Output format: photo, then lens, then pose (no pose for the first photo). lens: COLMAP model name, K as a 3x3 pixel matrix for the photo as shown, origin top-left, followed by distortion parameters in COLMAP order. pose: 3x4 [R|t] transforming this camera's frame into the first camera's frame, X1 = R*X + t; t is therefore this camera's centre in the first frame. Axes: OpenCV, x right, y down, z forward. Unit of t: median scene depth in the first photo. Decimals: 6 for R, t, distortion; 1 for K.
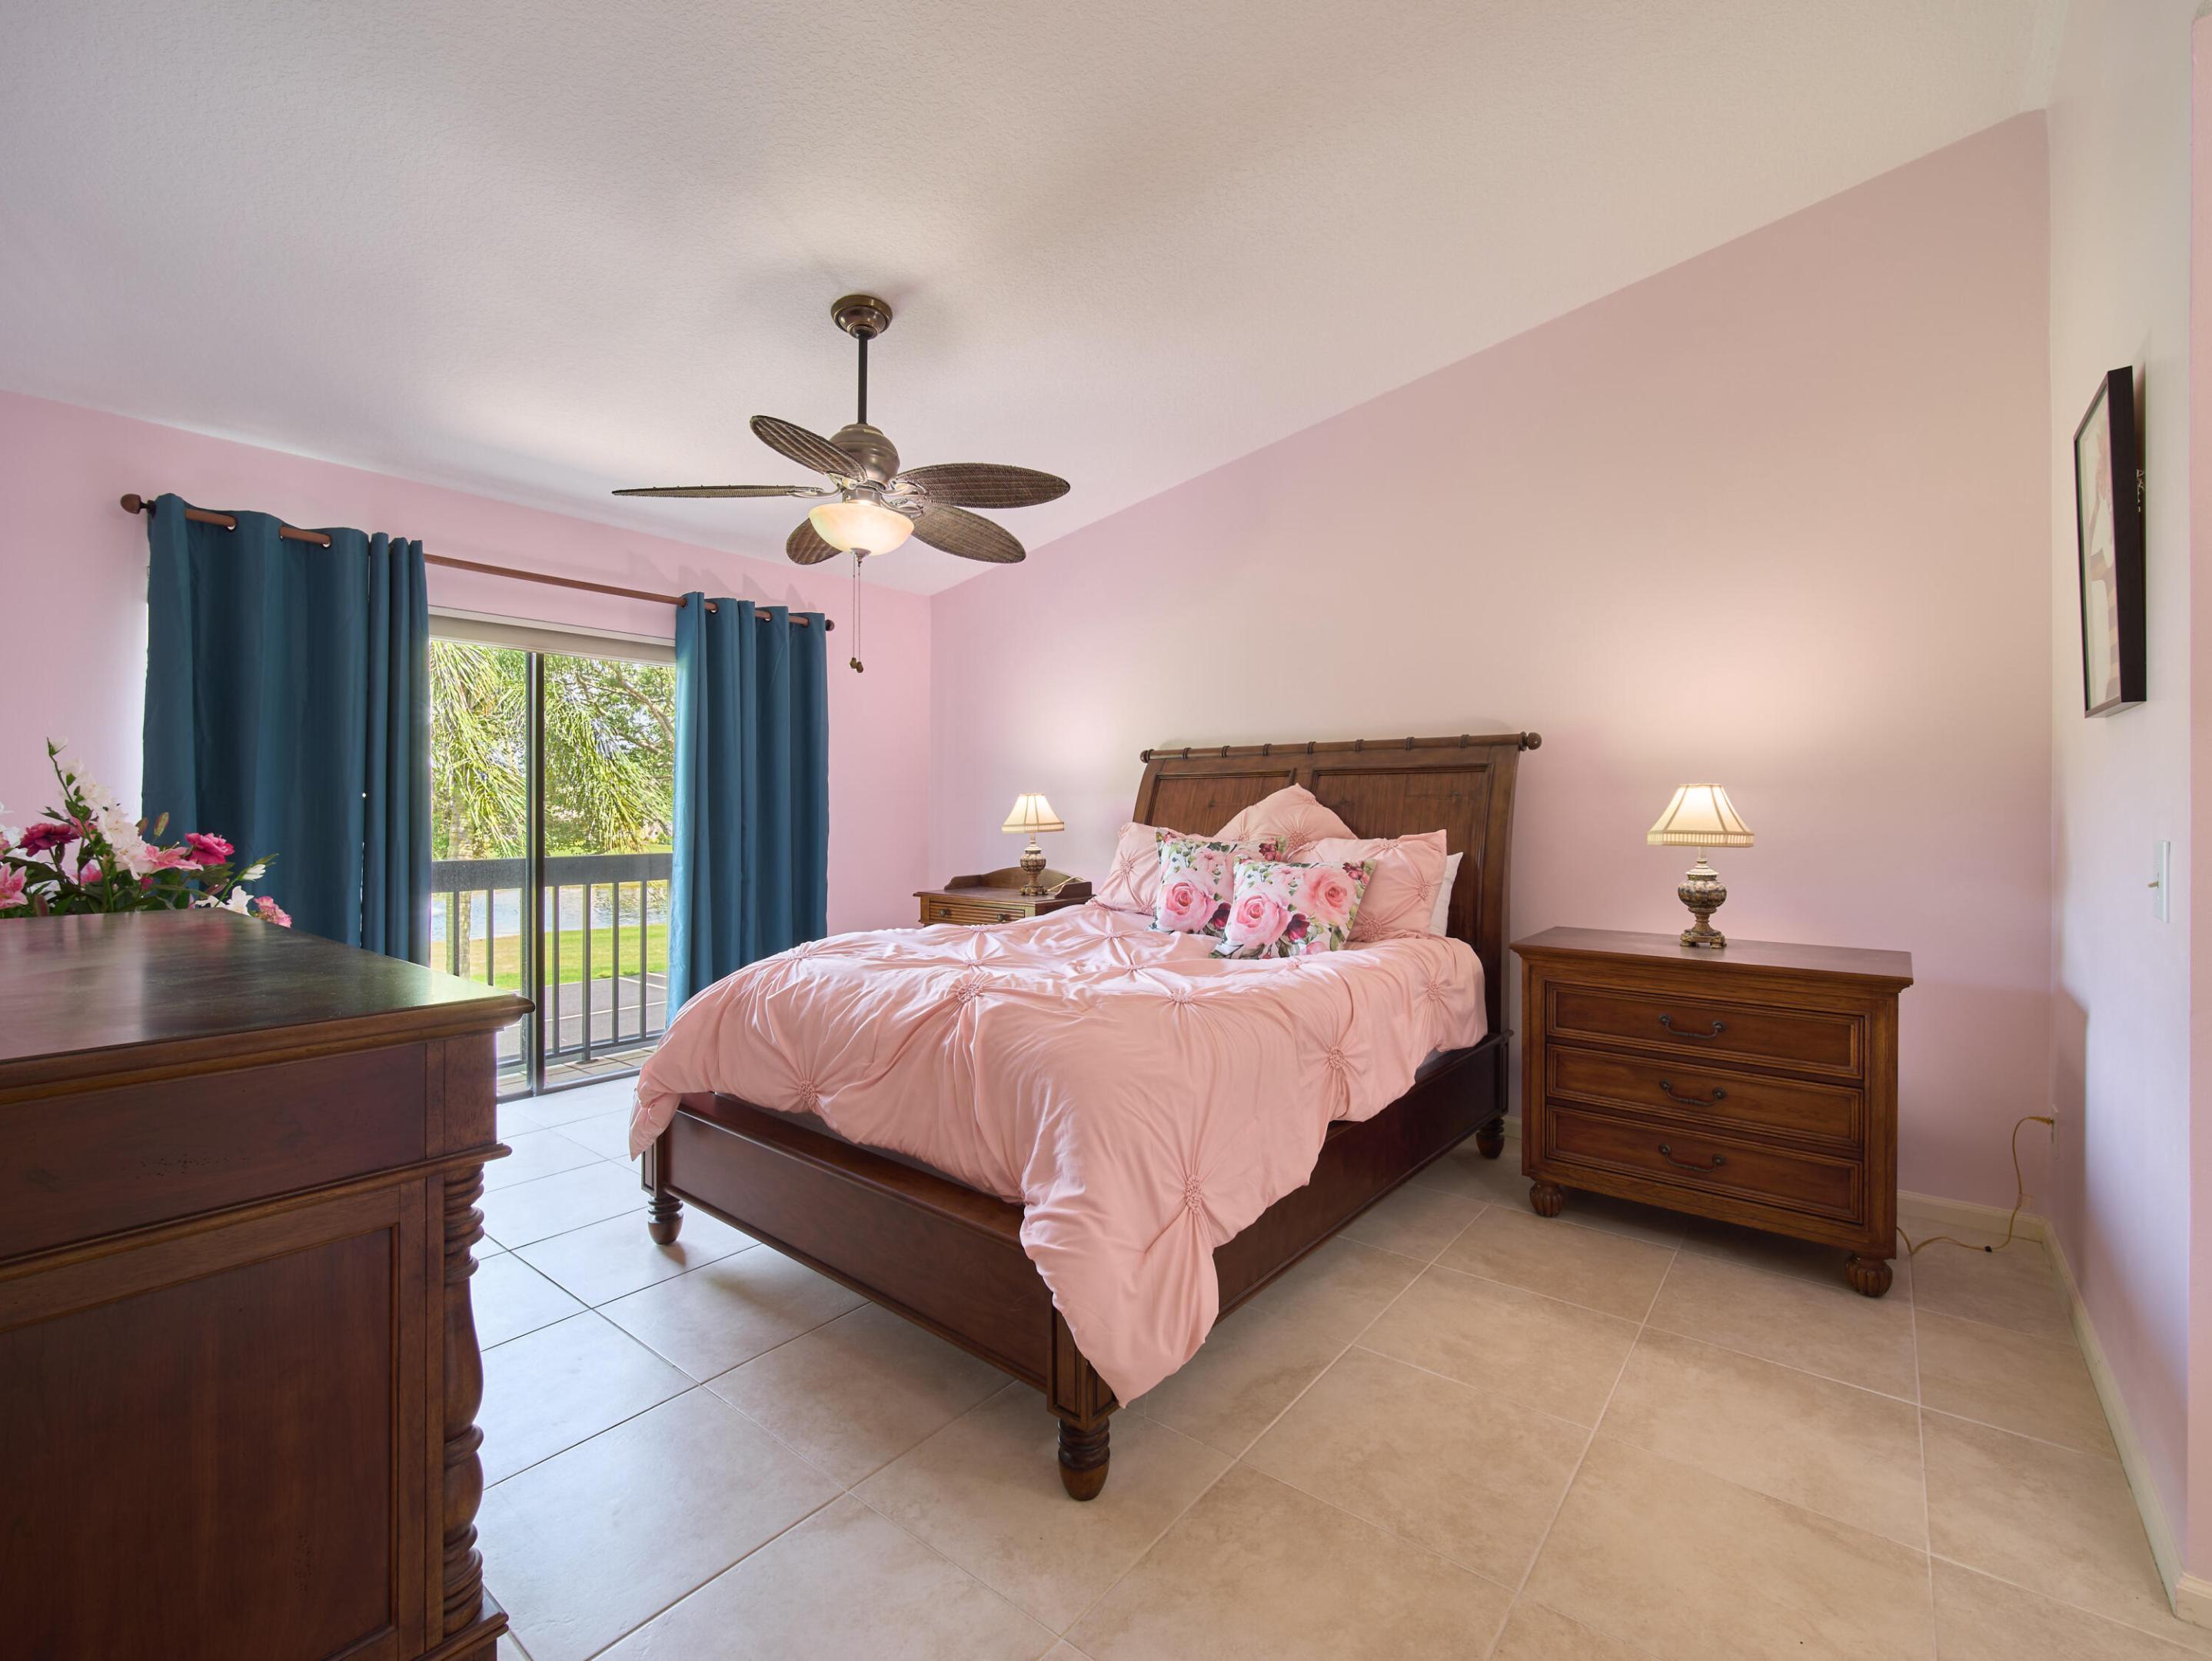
lens RADIAL K [[959.4, 0, 1108.2], [0, 959.4, 815.6], [0, 0, 1]] dist [-0.000373, -0.000141]
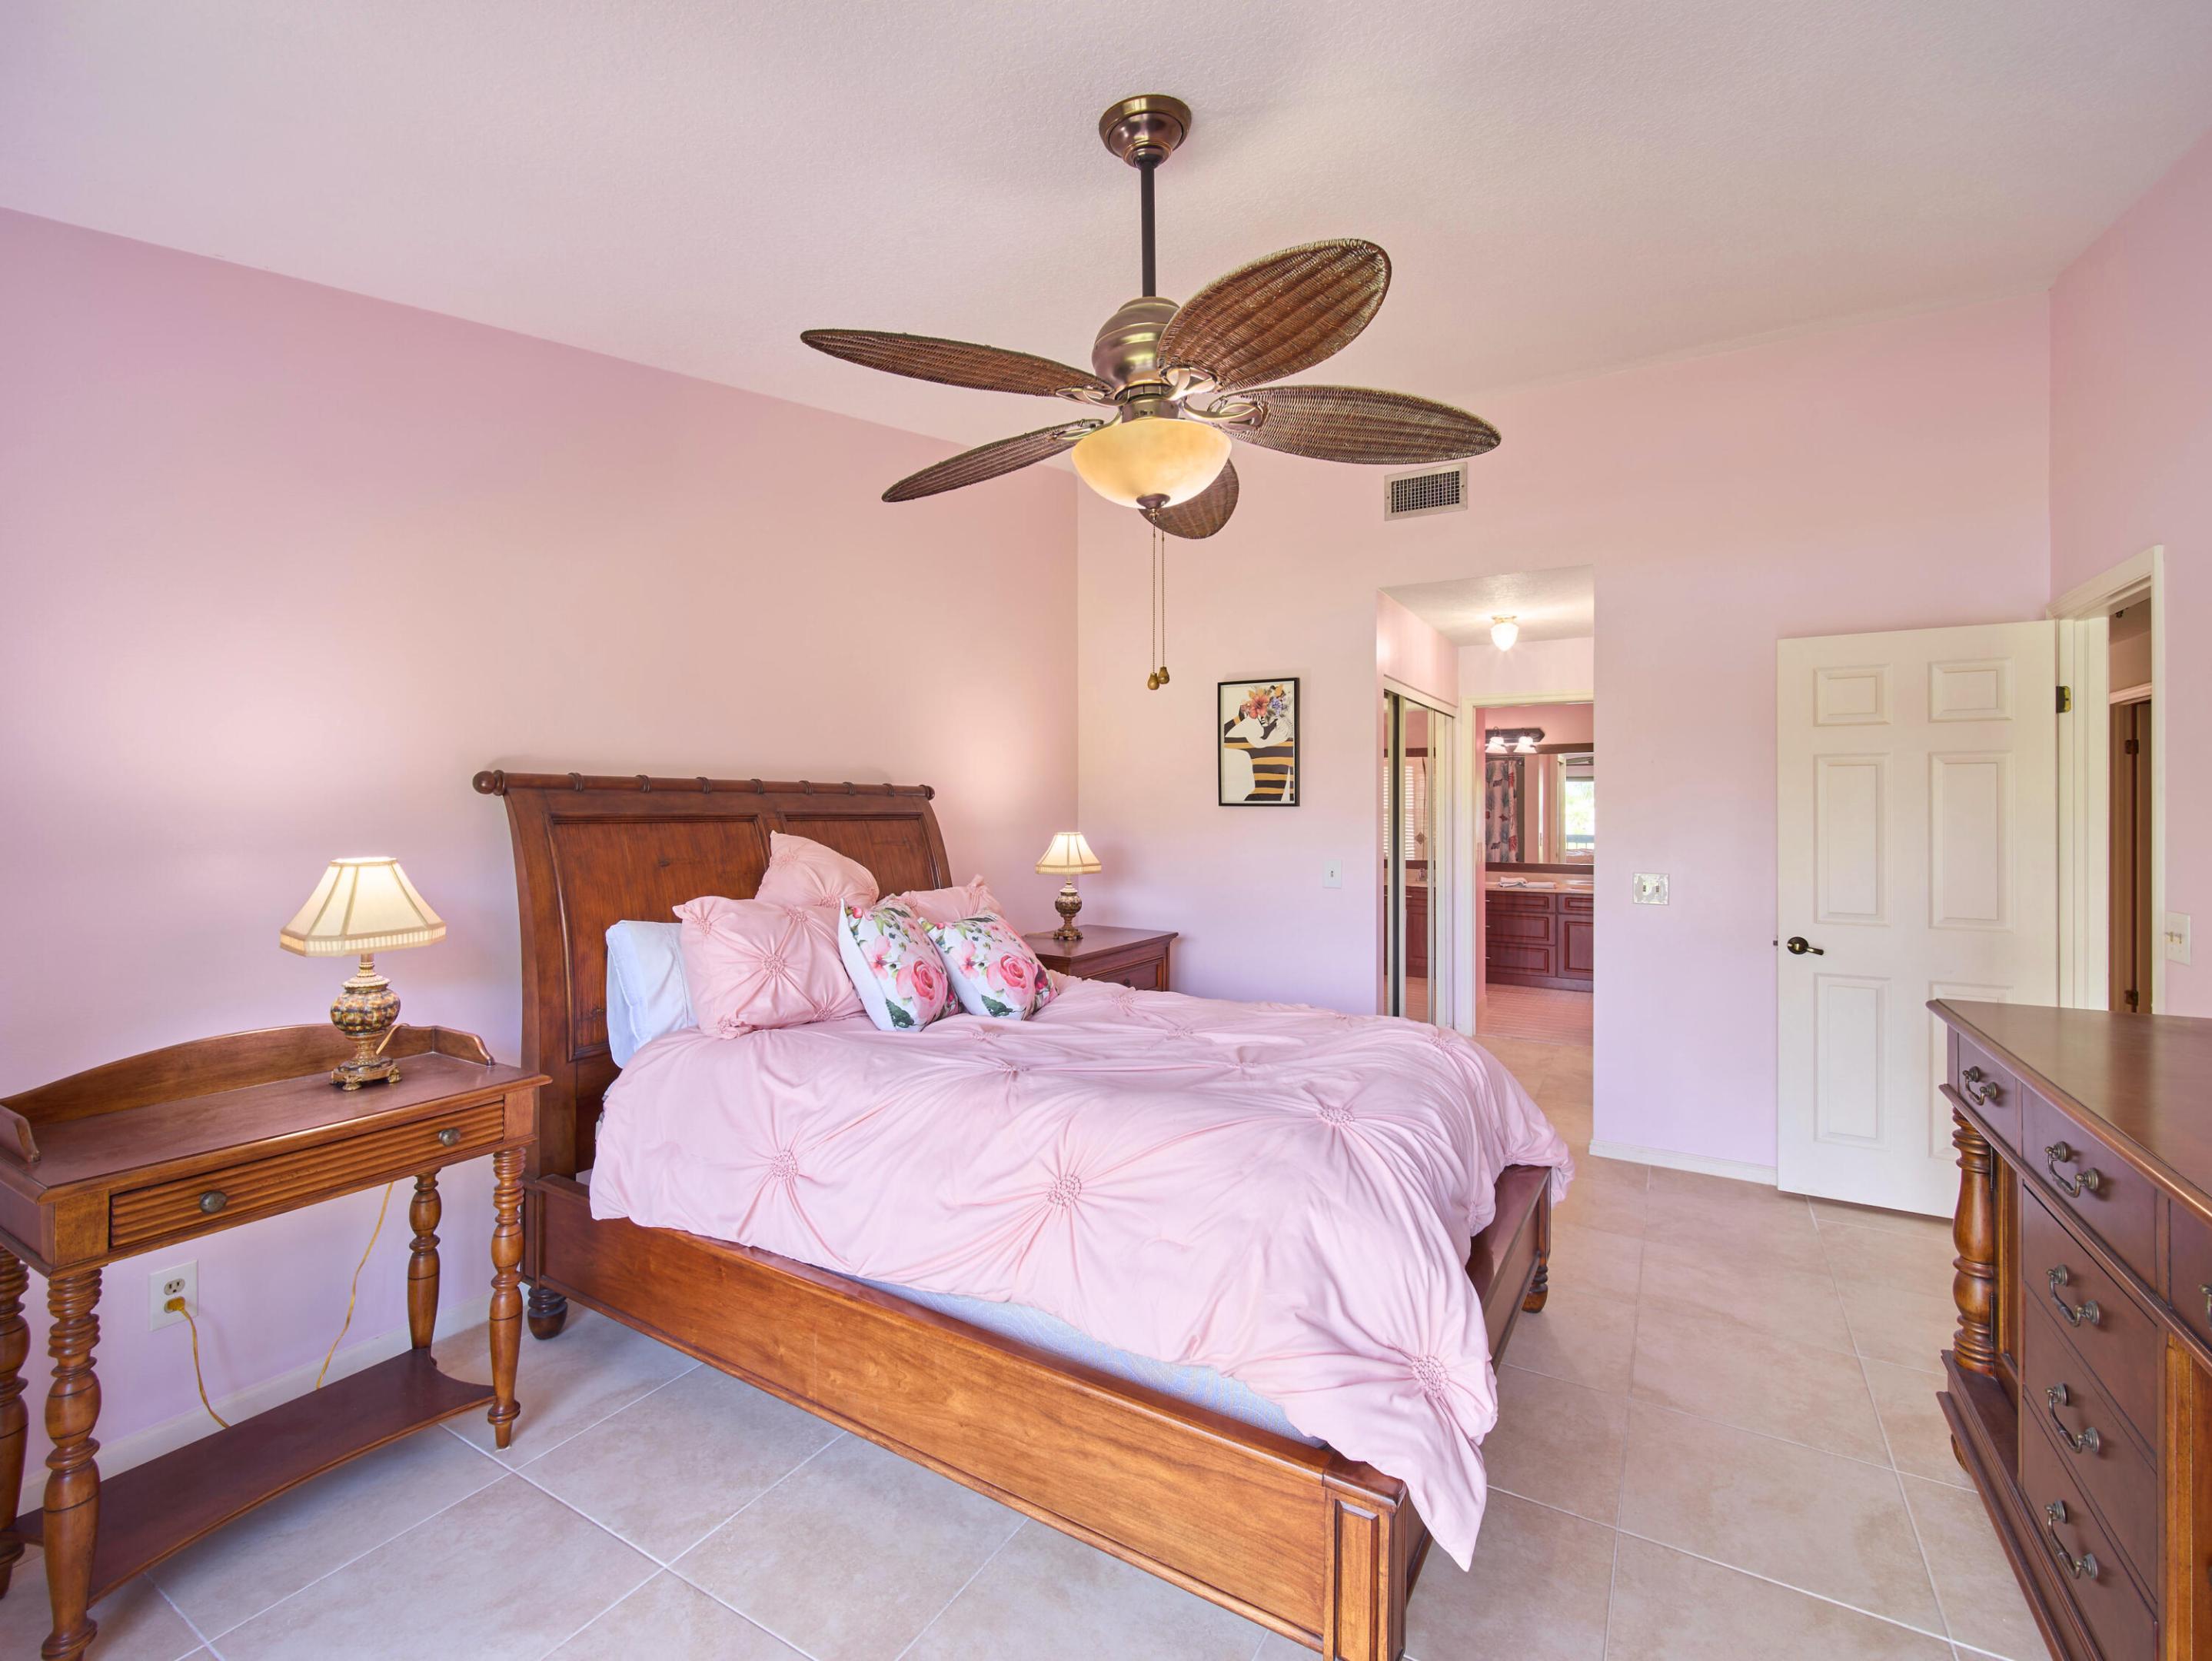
lens RADIAL K [[959.4, 0, 1108.2], [0, 959.4, 815.6], [0, 0, 1]] dist [-0.000373, -0.000141]
pose [[-0.157395, -0.005647, 0.987520, -0.868702], [0.003403, 0.999975, 0.006261, -0.066815], [-0.987530, 0.004346, -0.157372, 1.140607]]
